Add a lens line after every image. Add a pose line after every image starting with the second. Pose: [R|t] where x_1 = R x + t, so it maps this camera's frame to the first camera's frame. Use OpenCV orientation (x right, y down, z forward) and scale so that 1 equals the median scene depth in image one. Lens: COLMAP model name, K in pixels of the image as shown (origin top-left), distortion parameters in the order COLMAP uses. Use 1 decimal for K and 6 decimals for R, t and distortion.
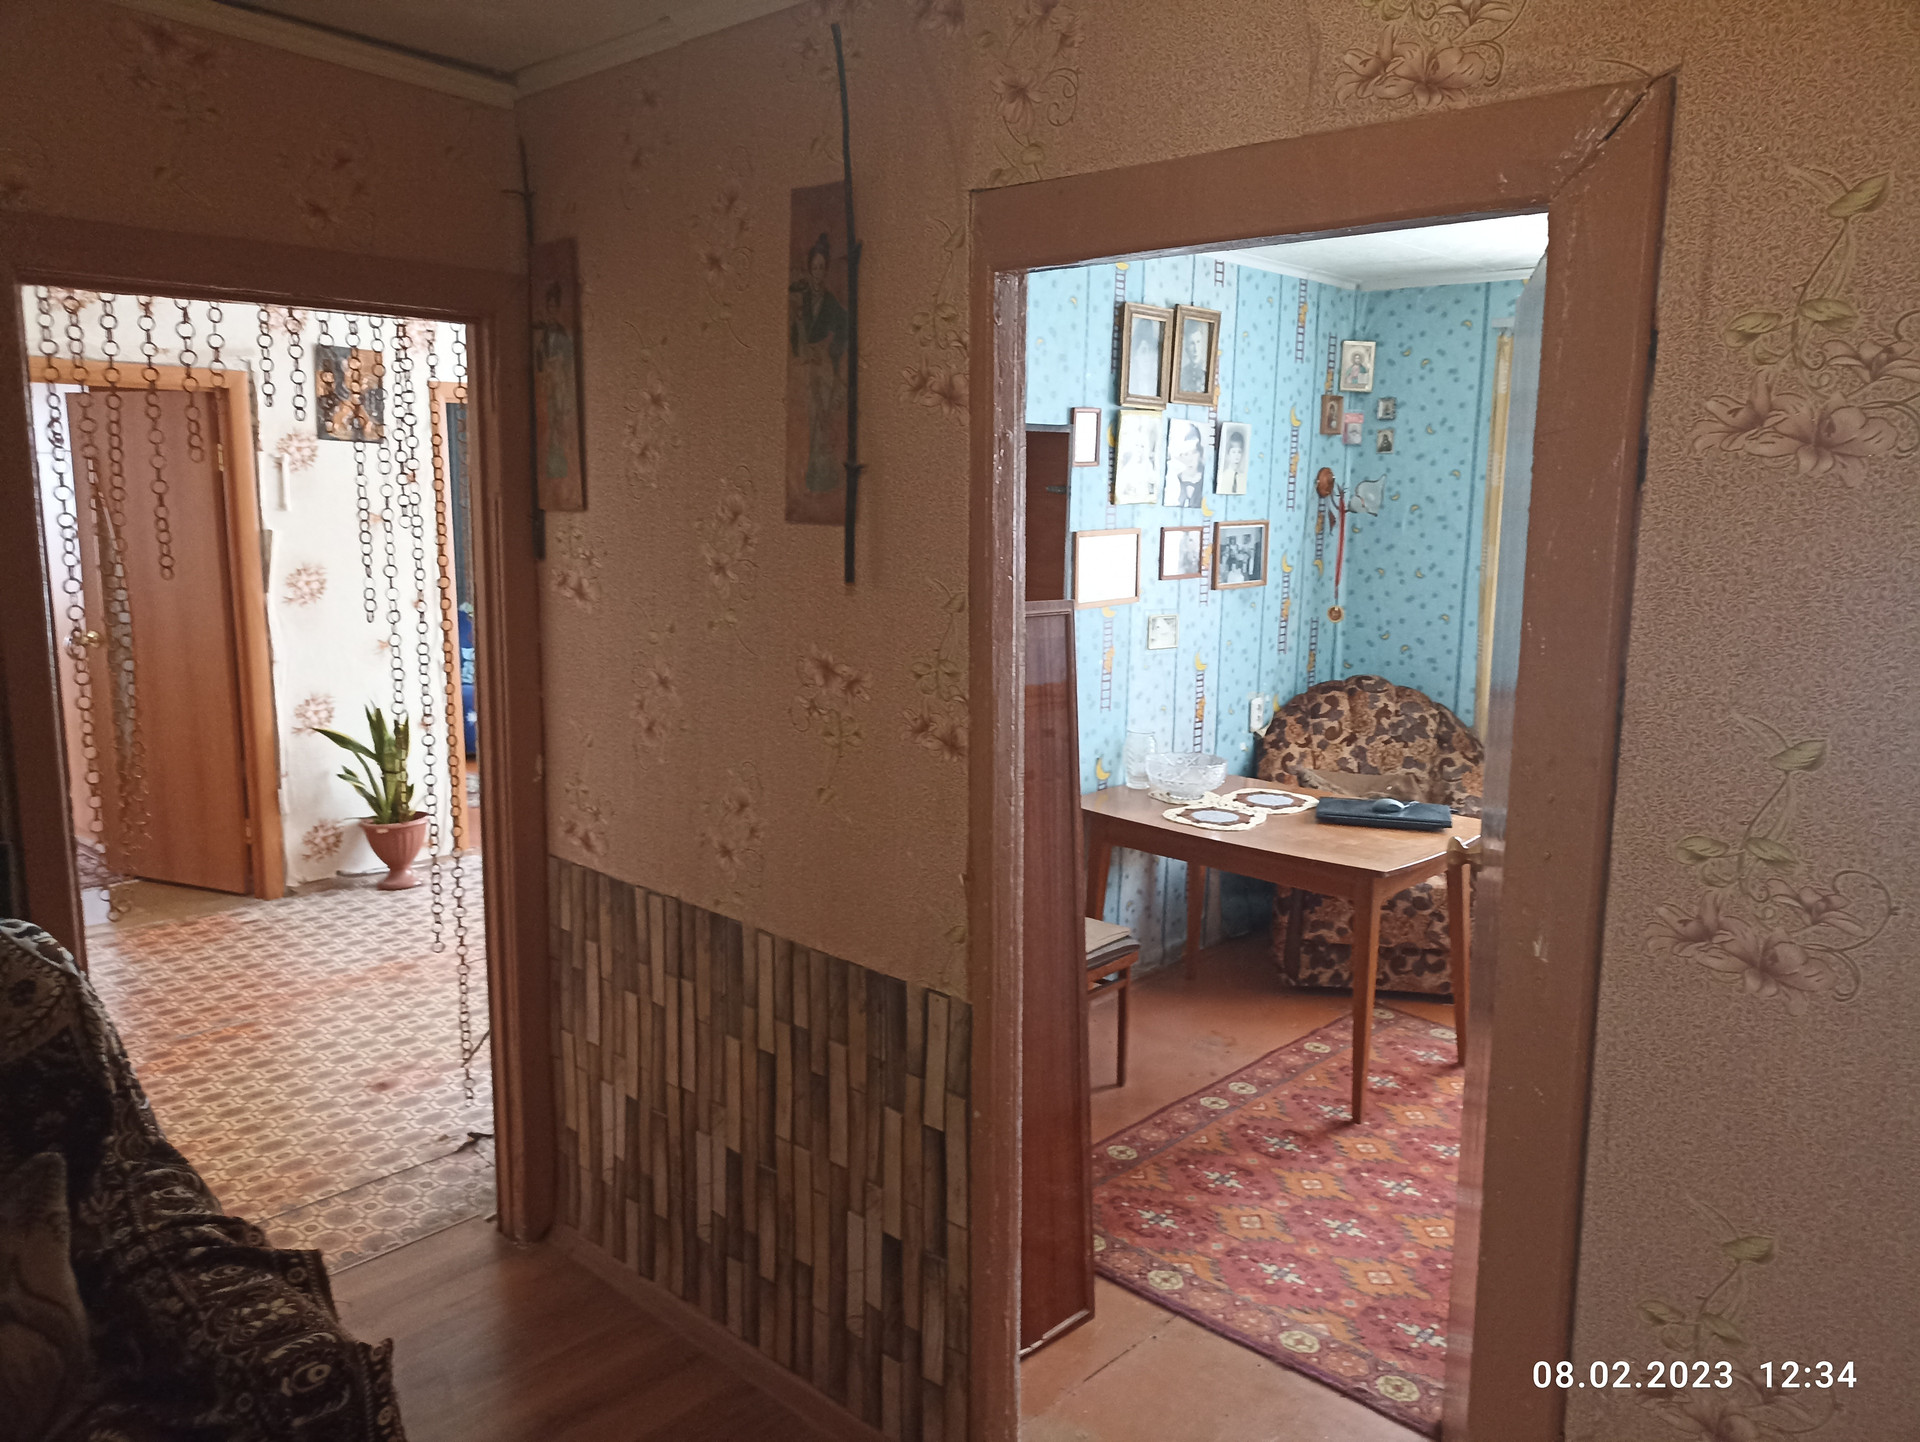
lens RADIAL K [[1408.0, 0, 956.8], [0, 1408.0, 721.6], [0, 0, 1]] dist [0.030627, -0.026037]
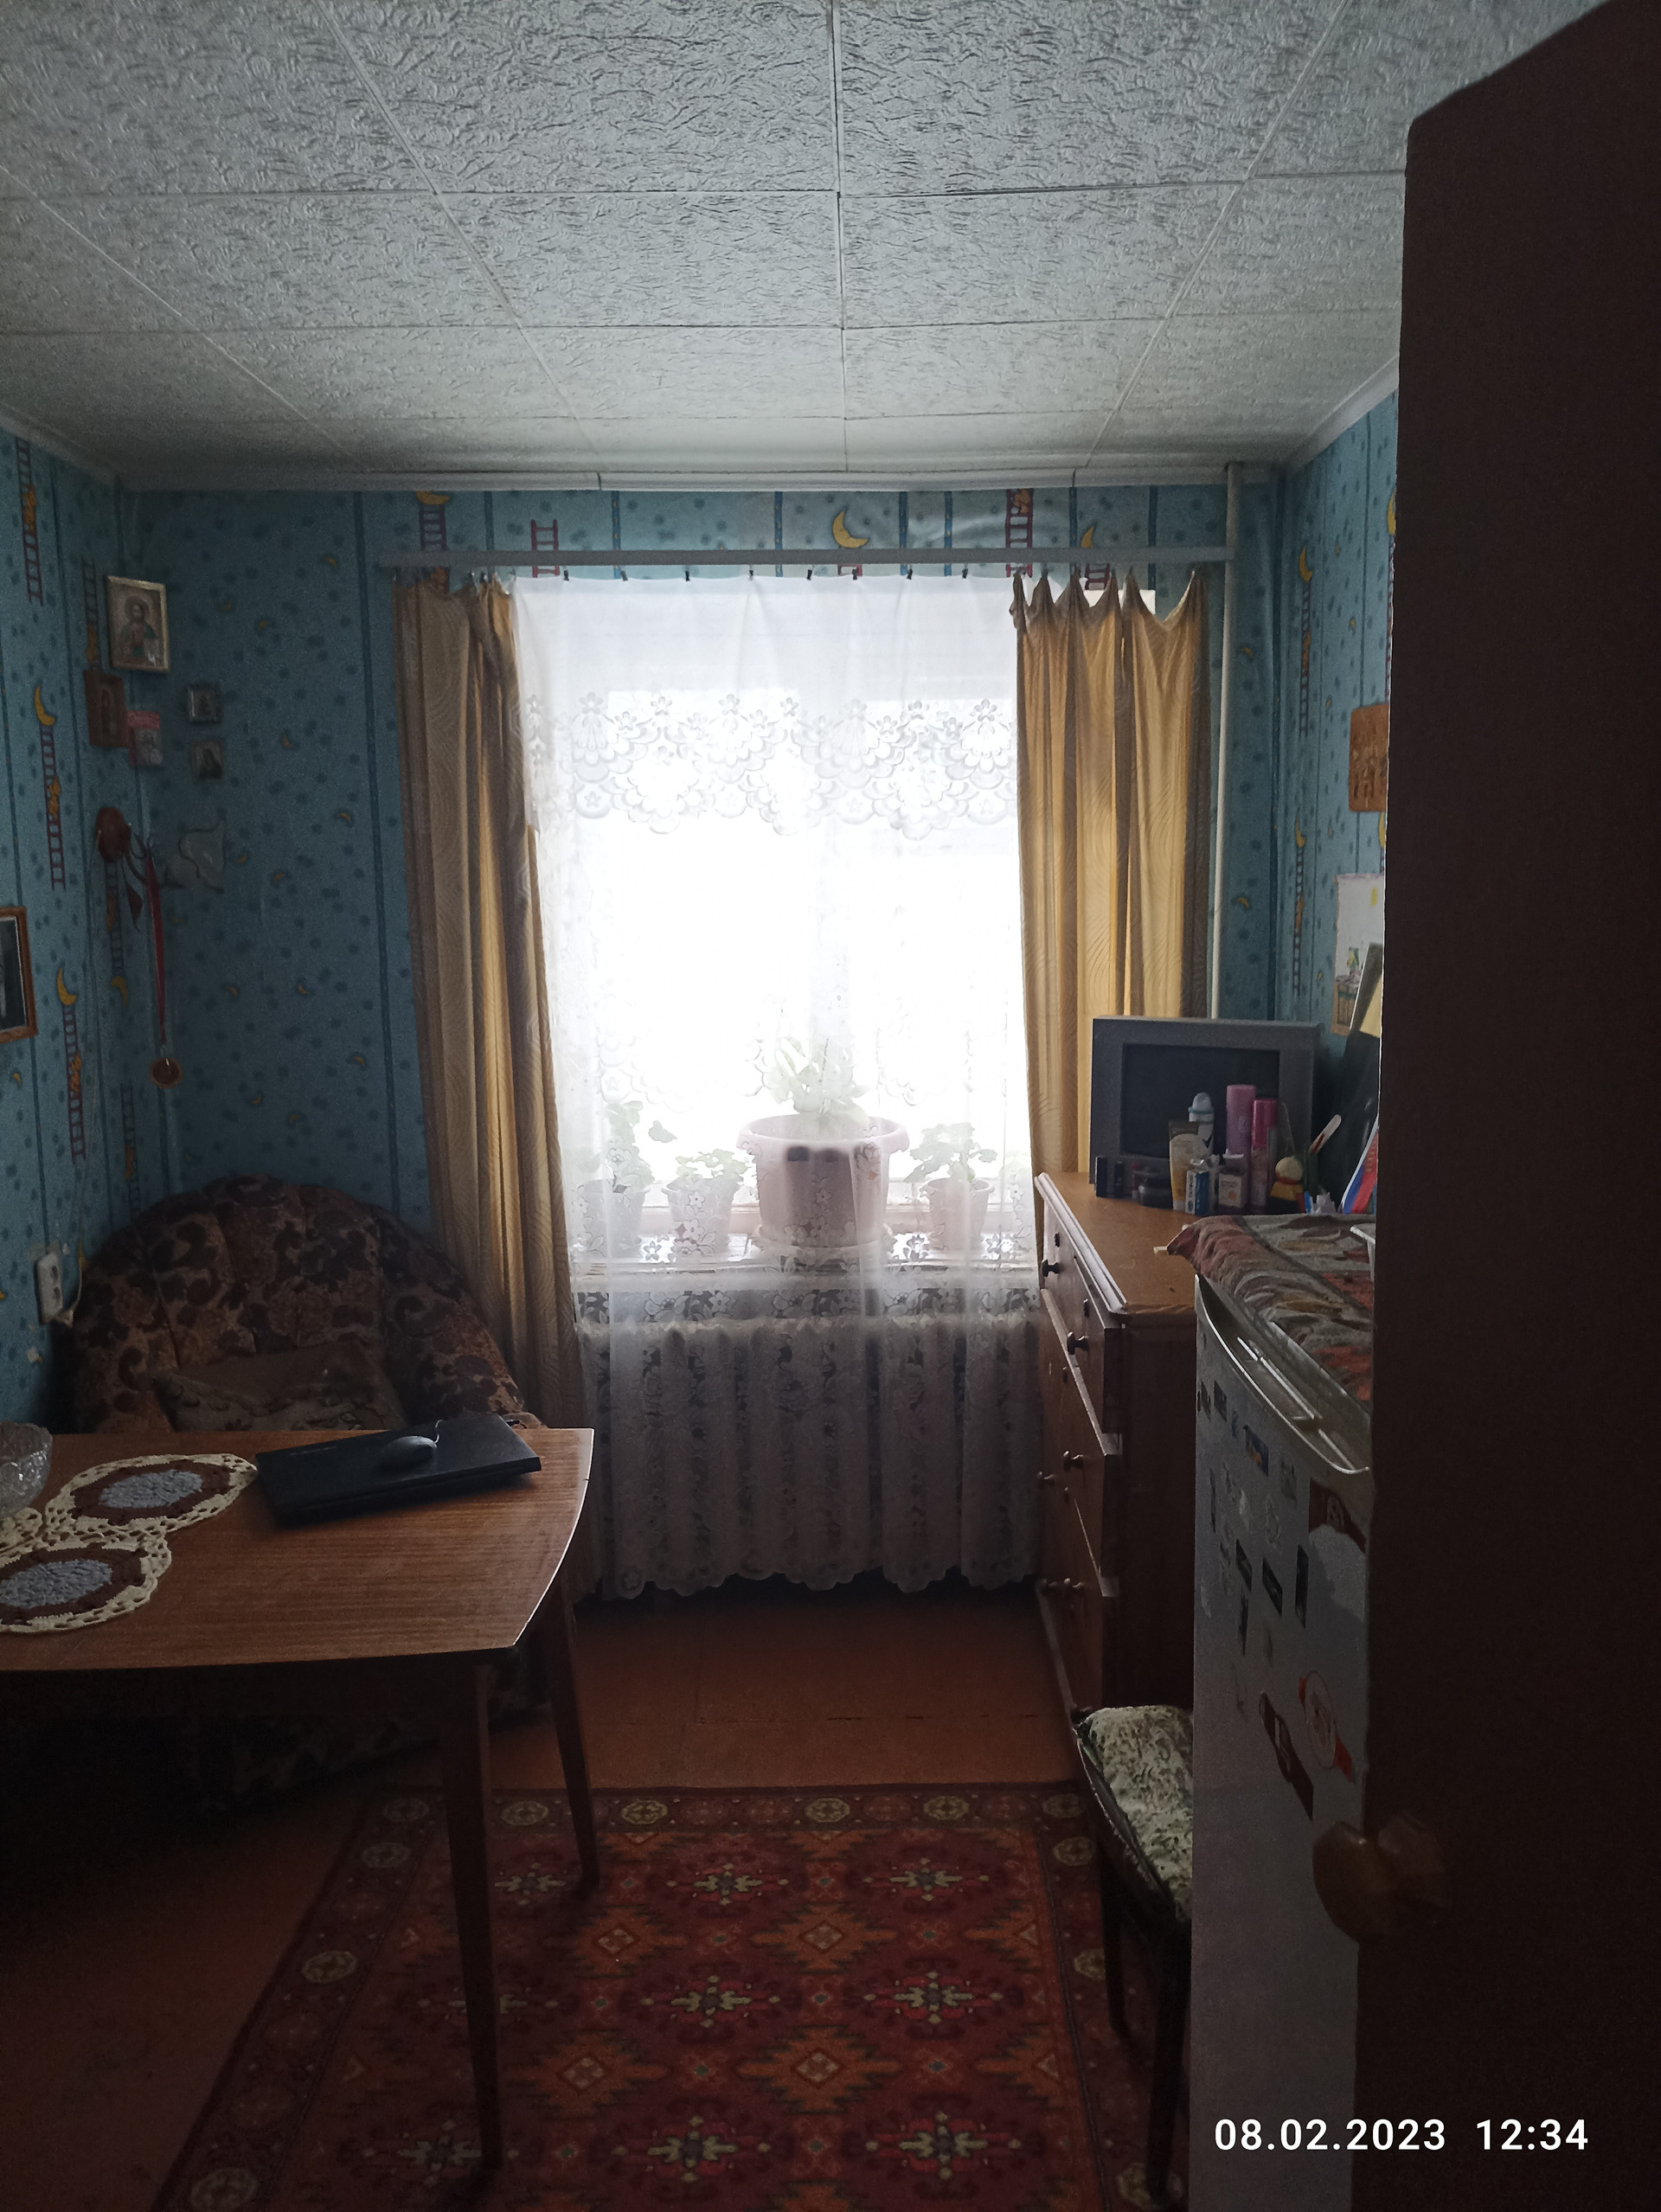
lens RADIAL K [[1622.2, 0, 819.7], [0, 1622.2, 1096.7], [0, 0, 1]] dist [0.030627, -0.026037]
pose [[0.733852, -0.121219, 0.668407, 0.030496], [0.138453, 0.989986, 0.027530, -0.050470], [-0.665050, 0.072340, 0.743286, 0.369530]]
